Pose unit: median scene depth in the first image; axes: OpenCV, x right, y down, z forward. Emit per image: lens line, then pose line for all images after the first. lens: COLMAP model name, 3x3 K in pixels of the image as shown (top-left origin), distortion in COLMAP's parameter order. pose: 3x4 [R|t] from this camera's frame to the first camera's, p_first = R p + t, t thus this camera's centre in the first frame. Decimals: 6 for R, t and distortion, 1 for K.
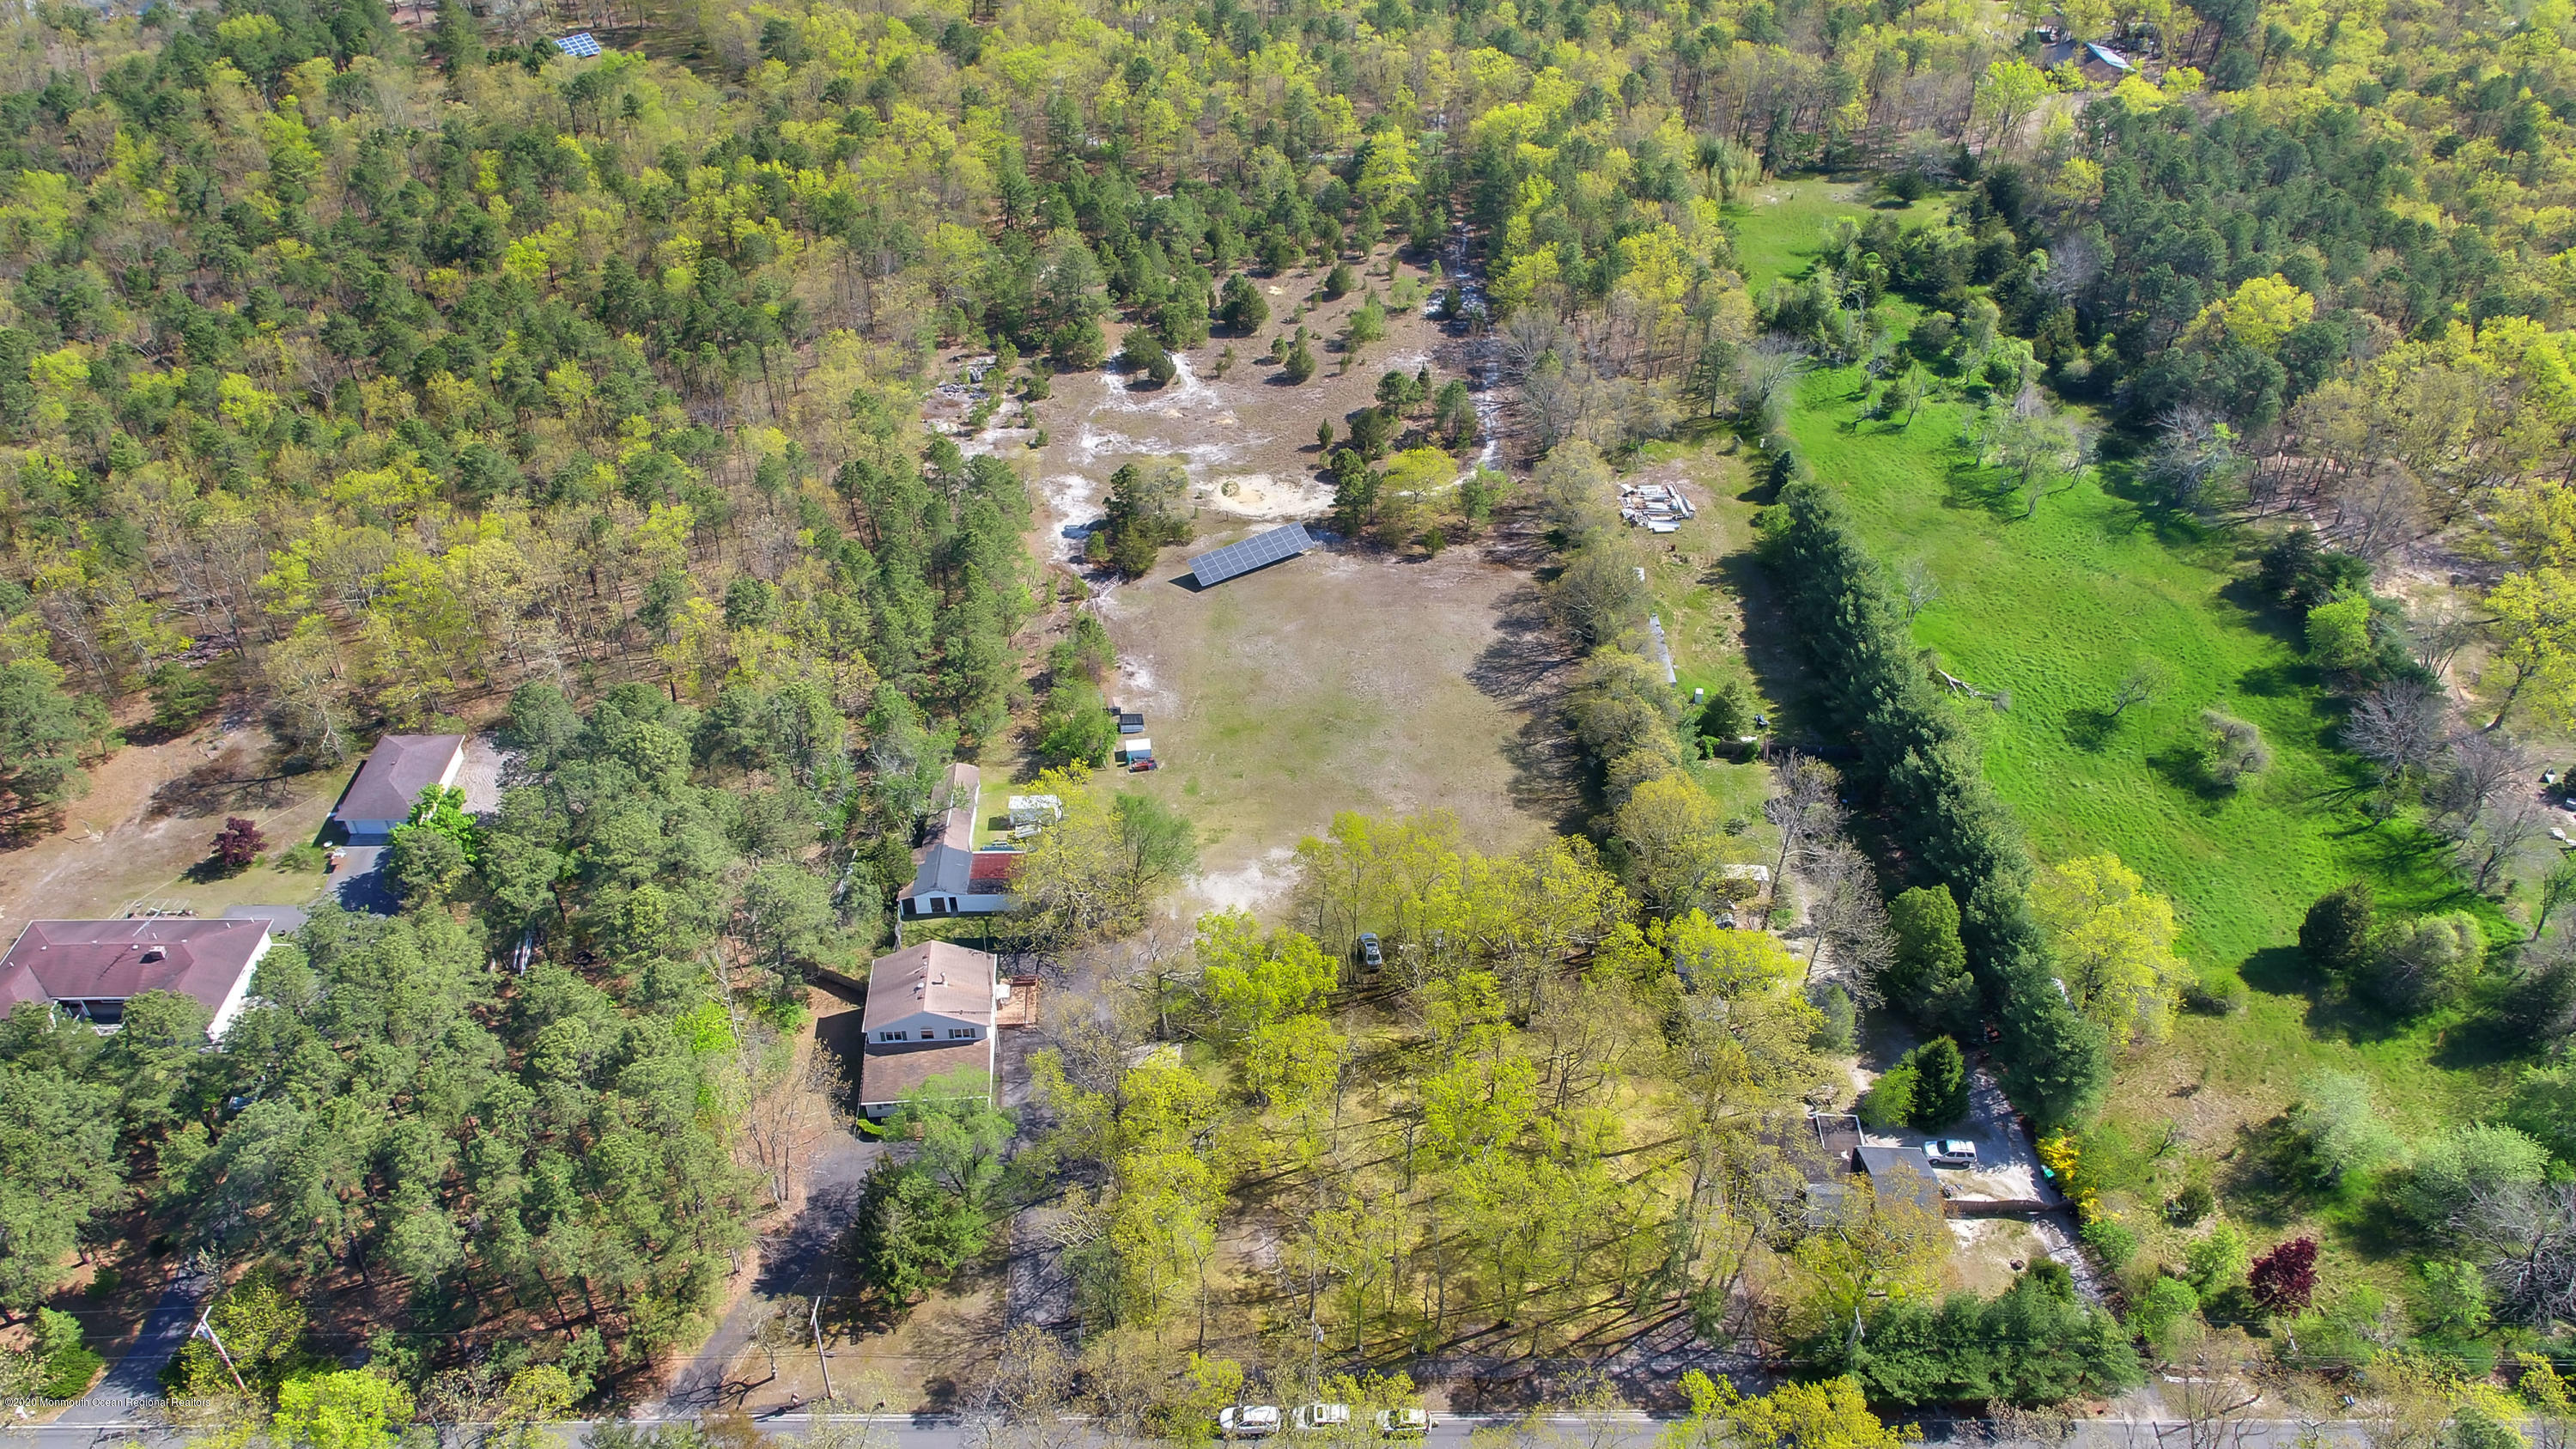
lens RADIAL K [[1842.6, 0, 1273.3], [0, 1842.6, 711.7], [0, 0, 1]] dist [0.000223, -0.000257]
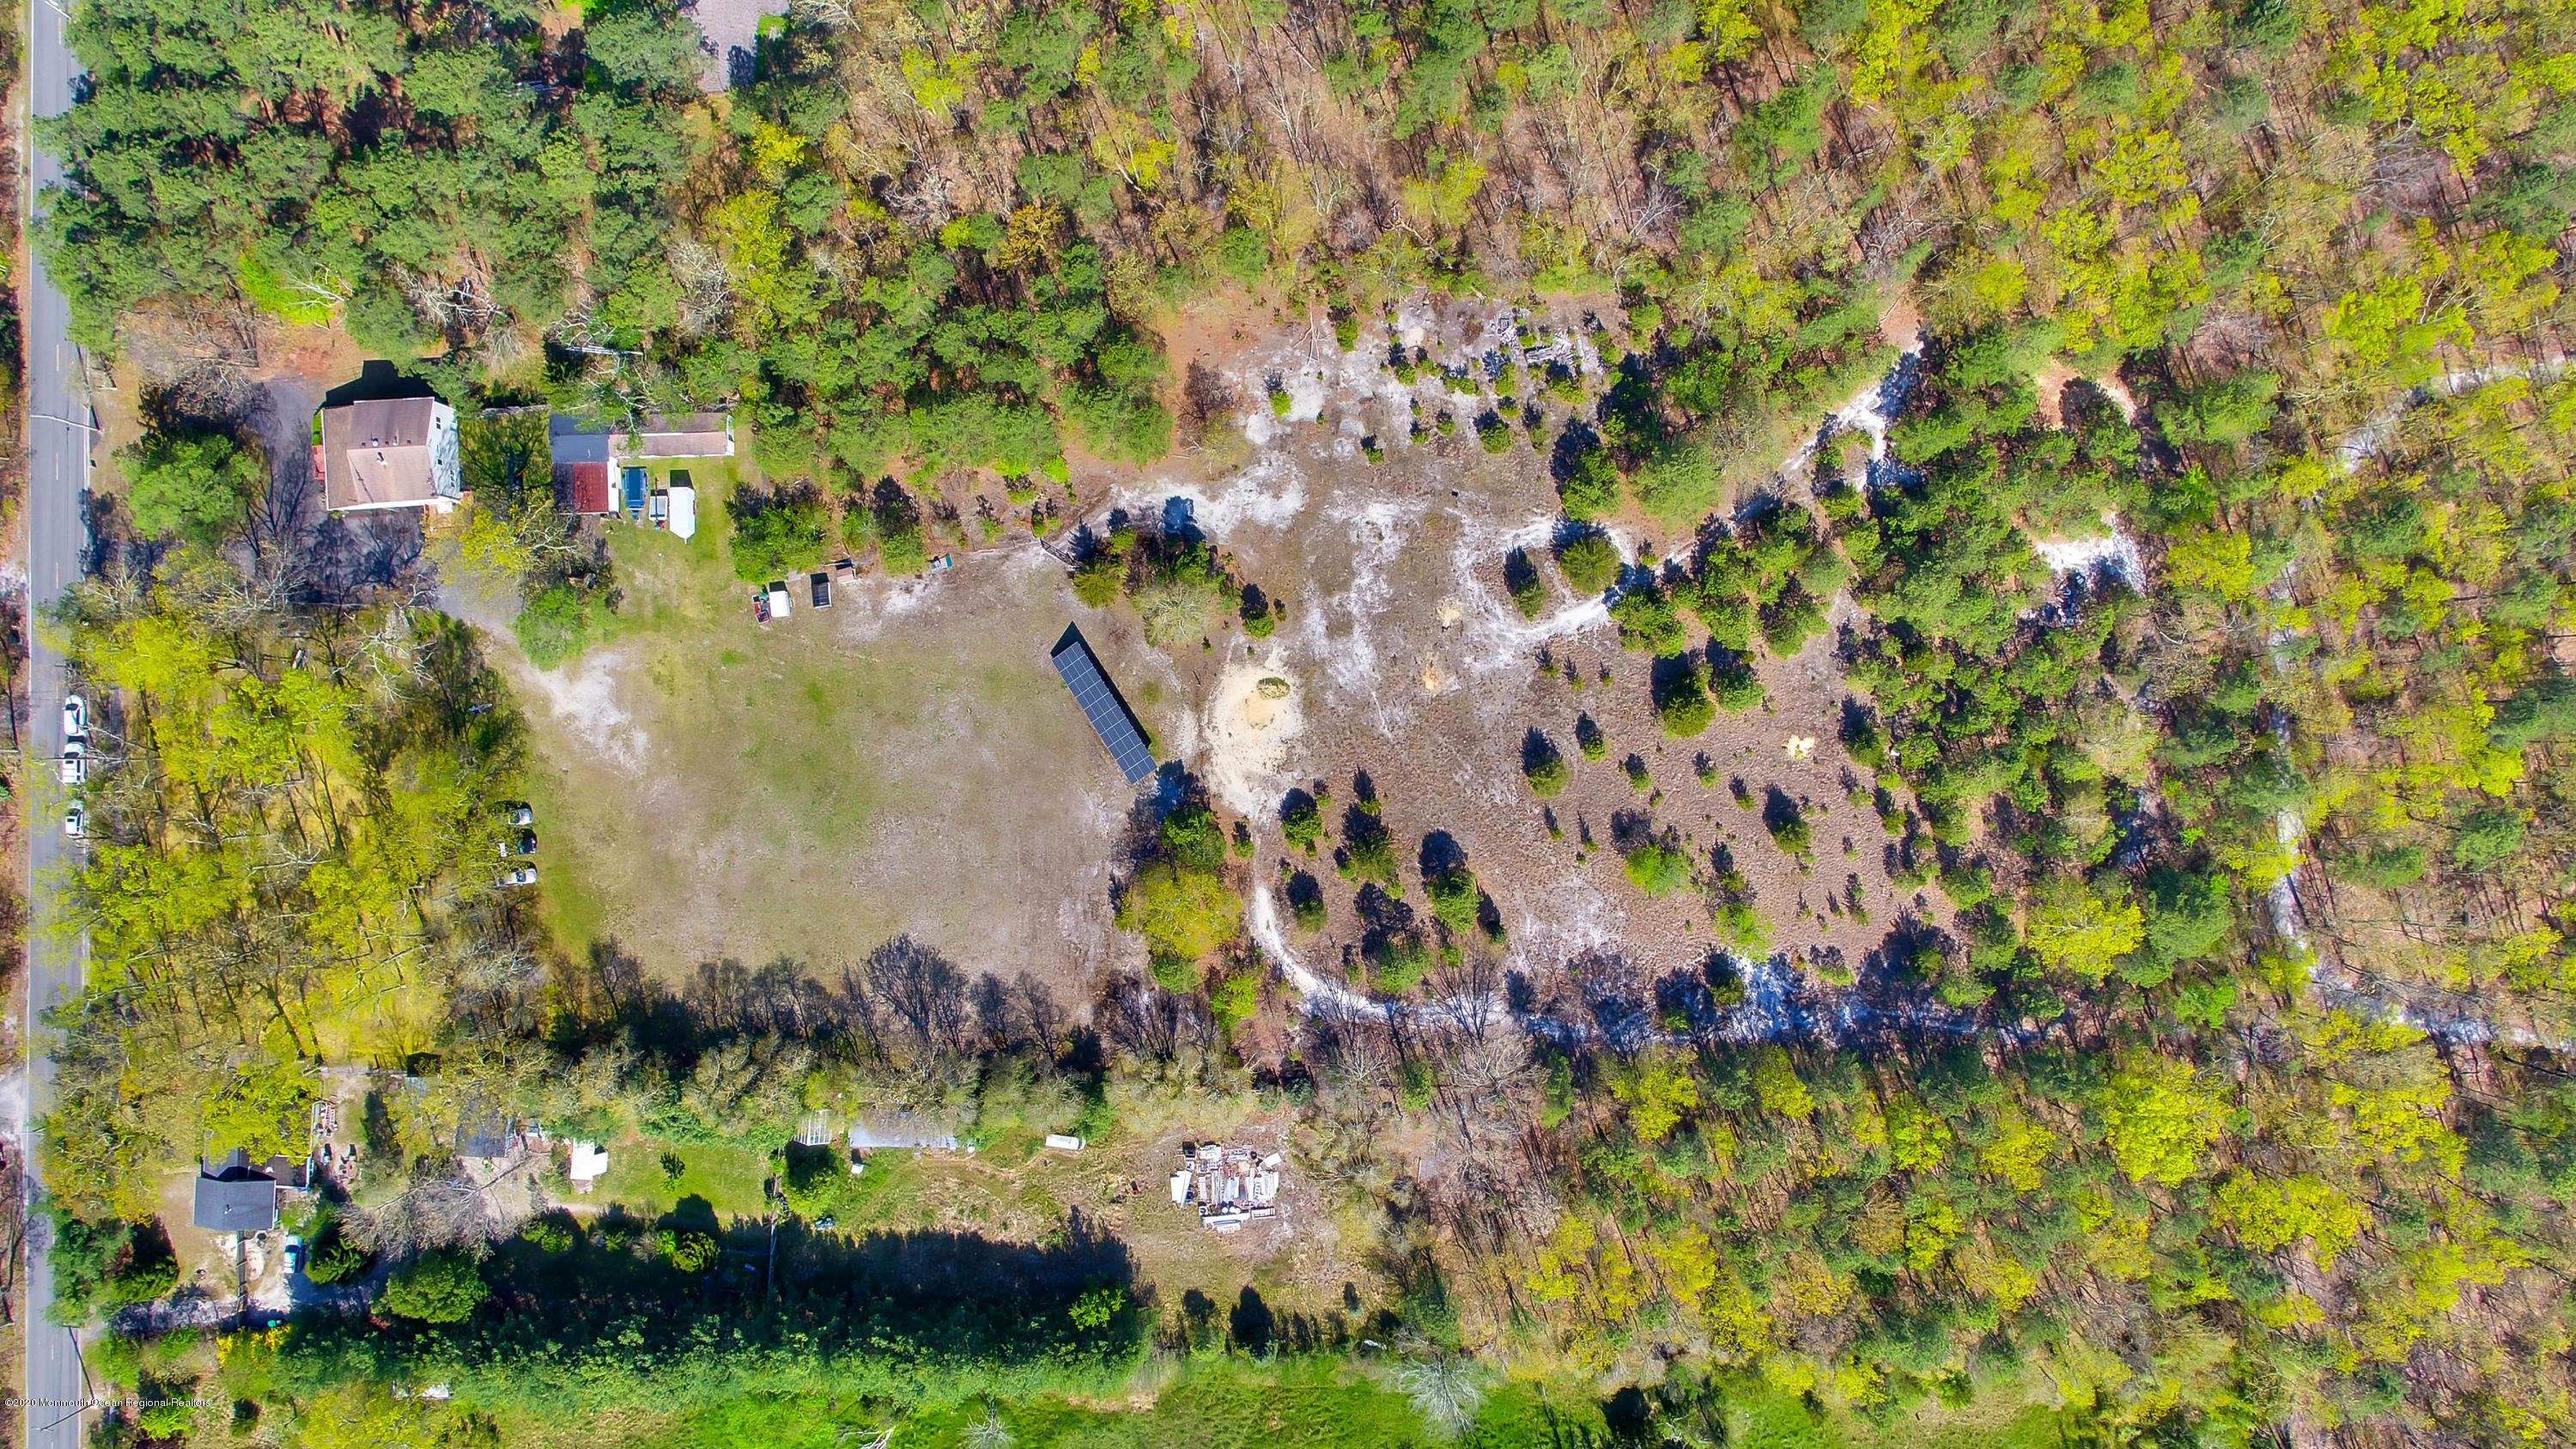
lens RADIAL K [[1842.6, 0, 1278.6], [0, 1842.6, 738.7], [0, 0, 1]] dist [0.000223, -0.000257]
pose [[-0.006488, 0.999972, -0.003718, 0.003051], [-0.614154, -0.001051, 0.789186, -0.830822], [0.789160, 0.007403, 0.614144, 0.513044]]
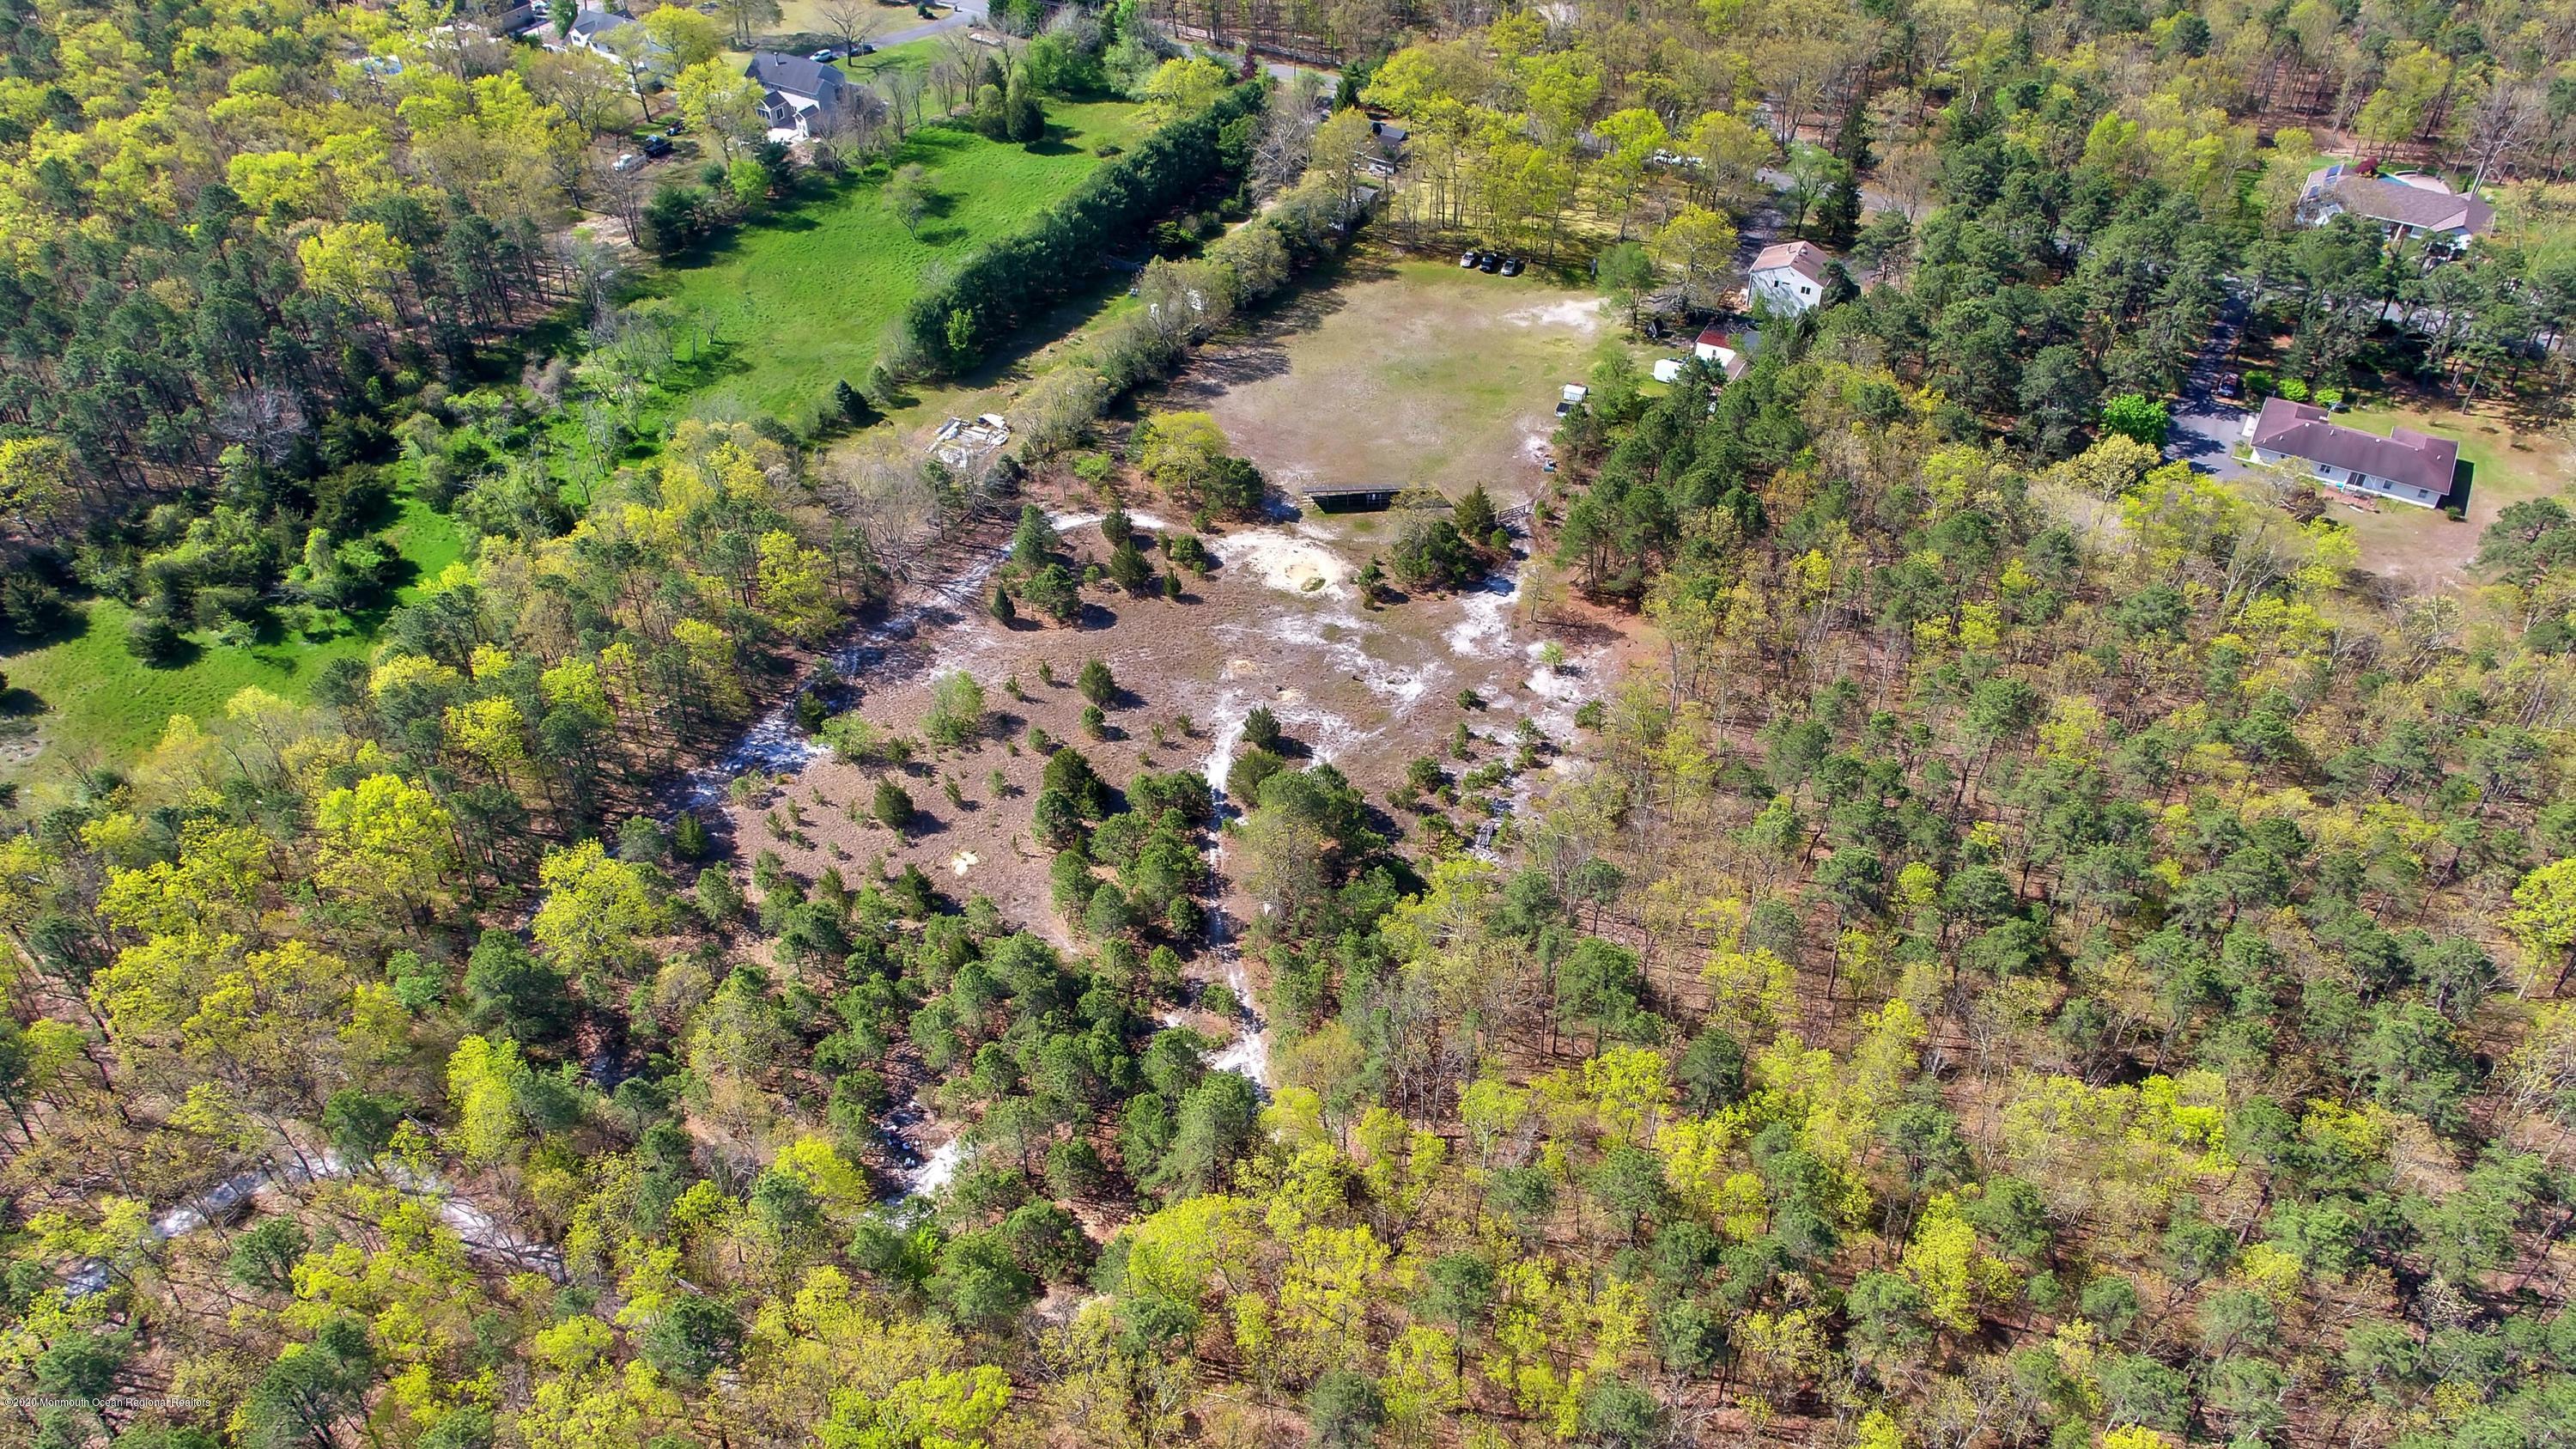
lens RADIAL K [[1842.6, 0, 1291.8], [0, 1842.6, 735.4], [0, 0, 1]] dist [0.000223, -0.000257]
pose [[-0.859319, -0.331441, 0.389510, -0.410594], [0.320645, 0.244195, 0.915181, -0.980018], [-0.398444, 0.911327, -0.103567, 1.230018]]
